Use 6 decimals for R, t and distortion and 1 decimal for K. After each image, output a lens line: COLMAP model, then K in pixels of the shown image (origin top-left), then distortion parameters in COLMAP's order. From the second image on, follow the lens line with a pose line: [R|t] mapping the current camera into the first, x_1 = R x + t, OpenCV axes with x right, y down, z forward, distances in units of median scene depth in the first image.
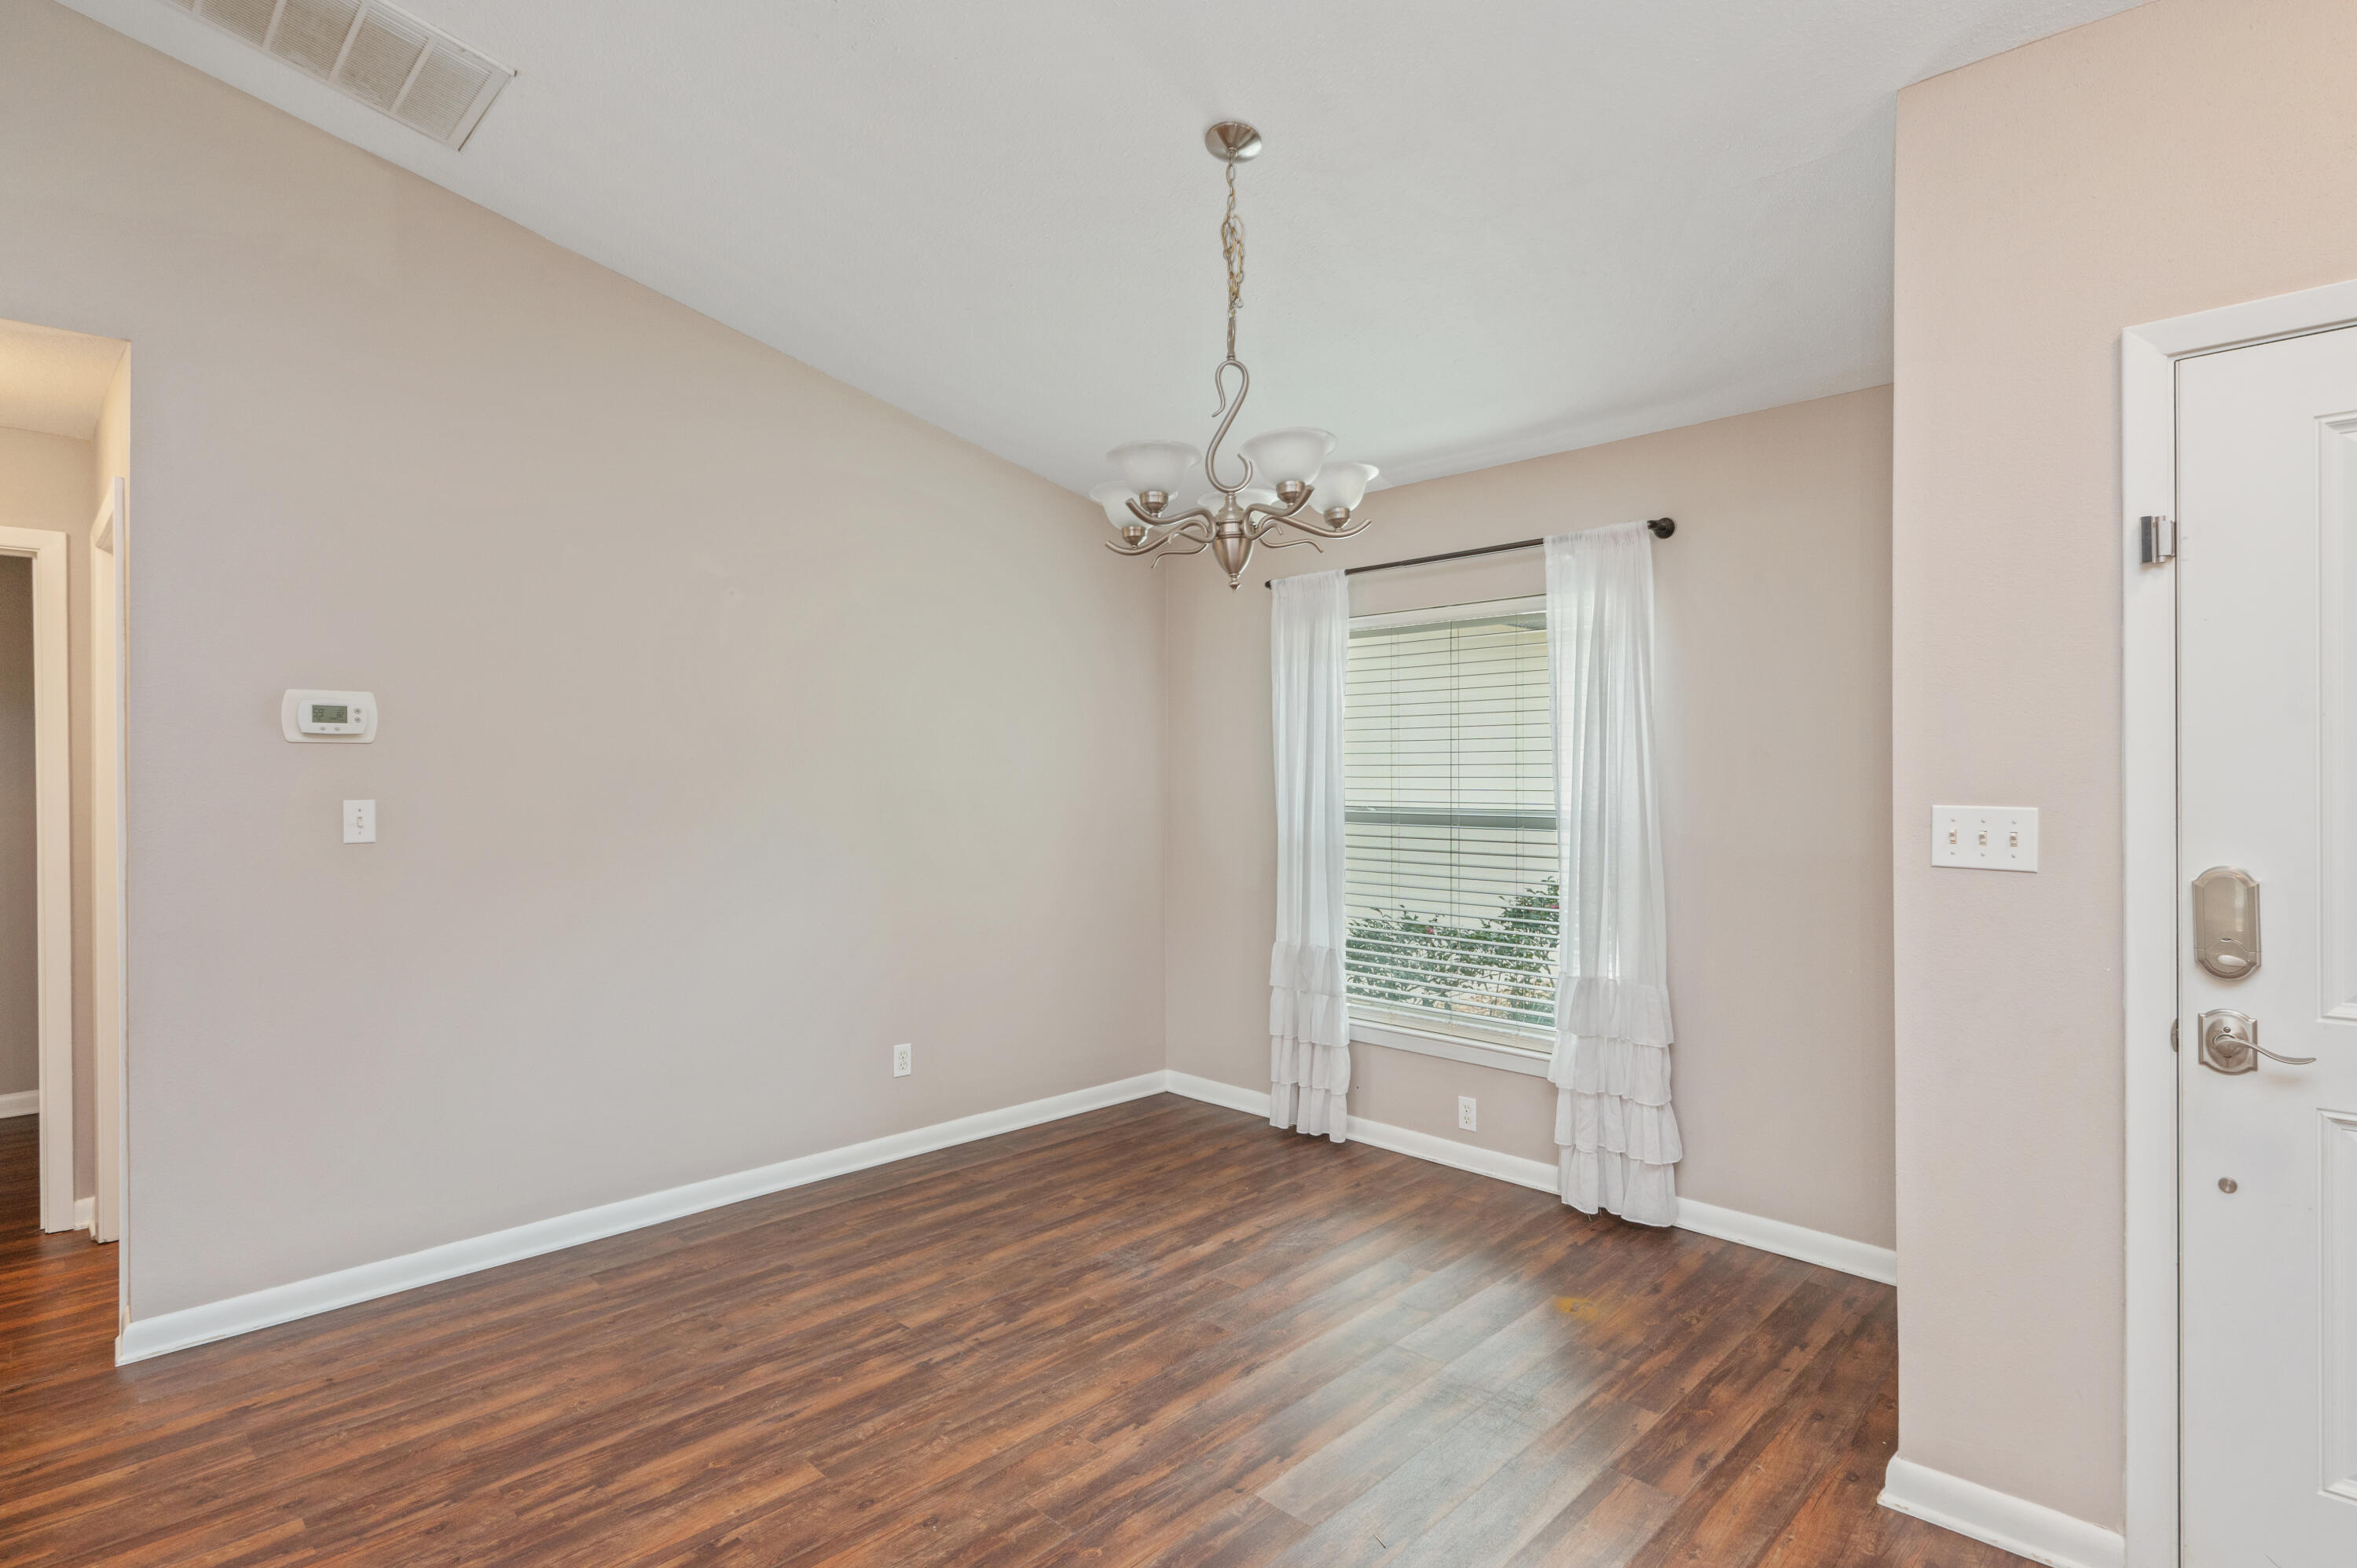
lens RADIAL K [[1143.2, 0, 1178.5], [0, 1143.2, 784.0], [0, 0, 1]] dist [0.001480, 0.000526]
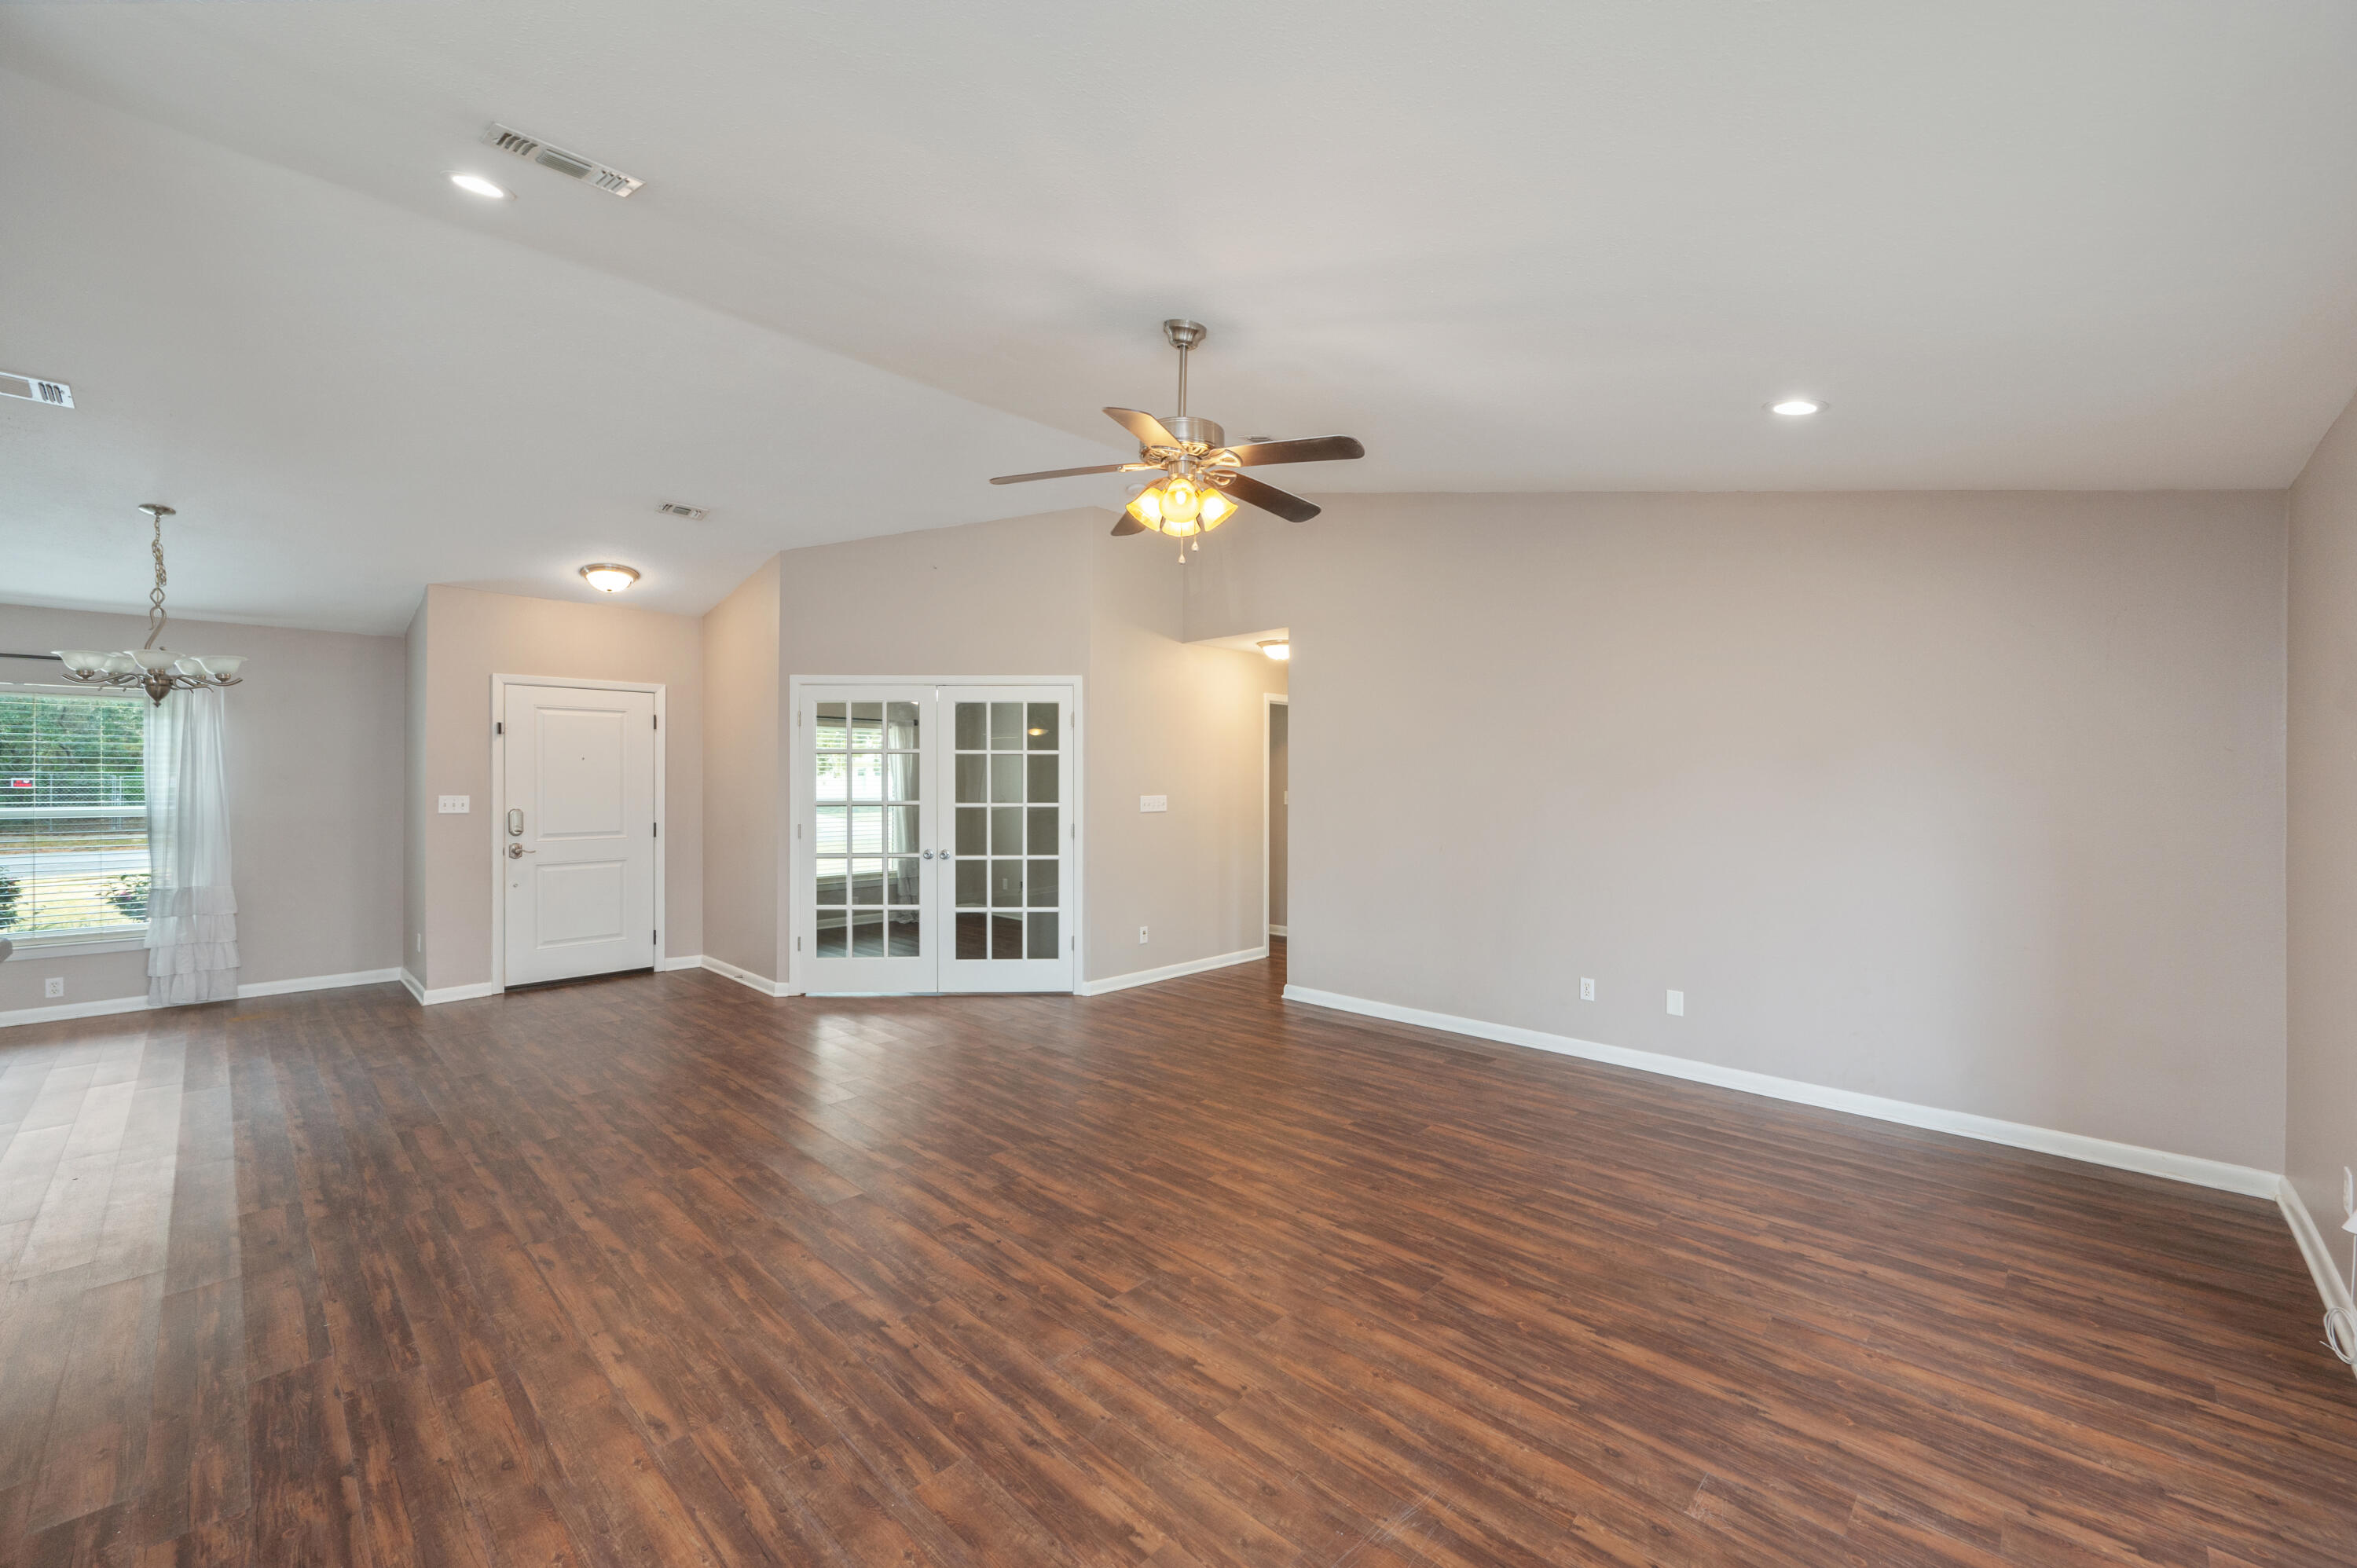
lens RADIAL K [[935.1, 0, 1194.8], [0, 935.1, 768.6], [0, 0, 1]] dist [0.000166, 0.000035]
pose [[-0.027411, 0.013163, 0.999538, -2.245990], [0.002001, 0.999912, -0.013113, -0.021796], [-0.999622, 0.001640, -0.027435, -1.212632]]
